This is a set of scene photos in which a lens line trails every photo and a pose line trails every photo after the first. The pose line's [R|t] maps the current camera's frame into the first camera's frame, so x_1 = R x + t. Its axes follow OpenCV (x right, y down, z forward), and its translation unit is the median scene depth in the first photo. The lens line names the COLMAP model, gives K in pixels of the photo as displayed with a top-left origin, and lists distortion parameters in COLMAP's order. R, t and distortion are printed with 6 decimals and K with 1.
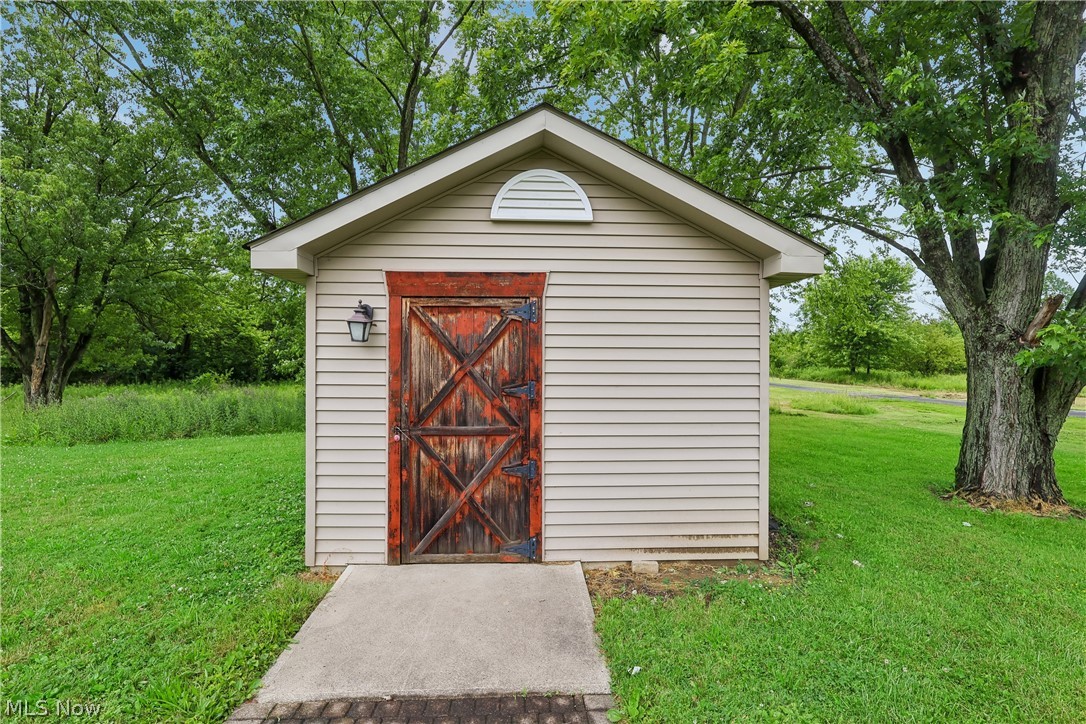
lens RADIAL K [[501.2, 0, 544.2], [0, 501.2, 362.3], [0, 0, 1]] dist [-0.003489, 0.001540]
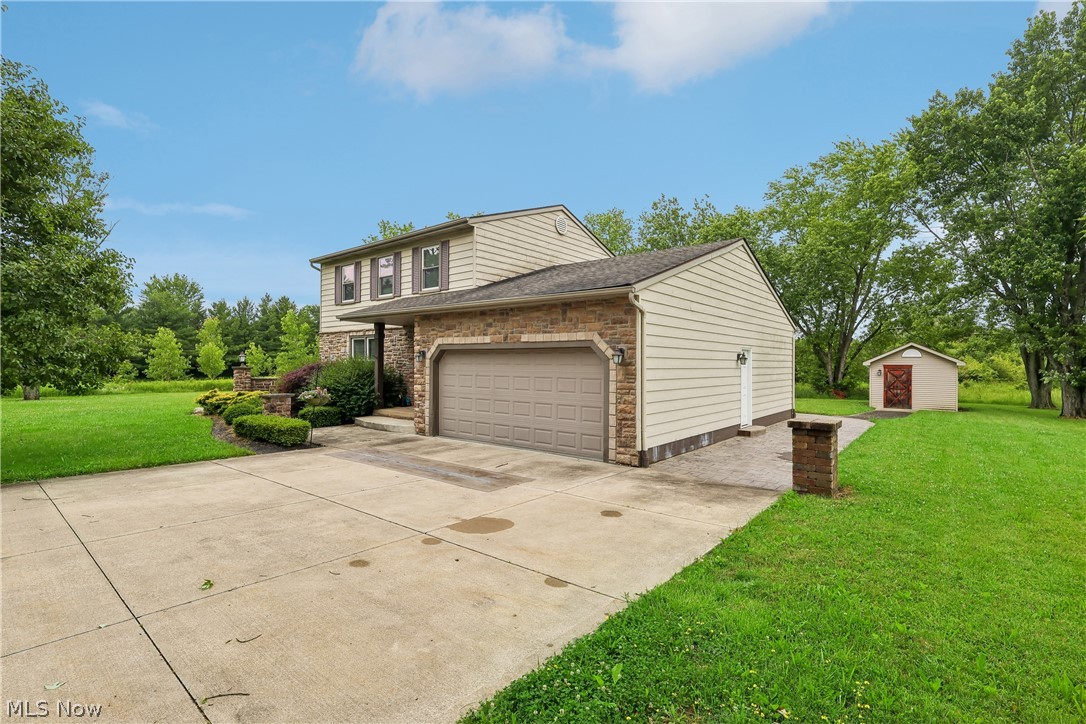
lens RADIAL K [[501.2, 0, 541.9], [0, 501.2, 358.0], [0, 0, 1]] dist [-0.003489, 0.001540]
pose [[0.754678, -0.001394, -0.656093, 0.639796], [-0.002002, 0.999988, -0.004428, -0.234455], [0.656092, 0.004655, 0.754667, -7.110734]]
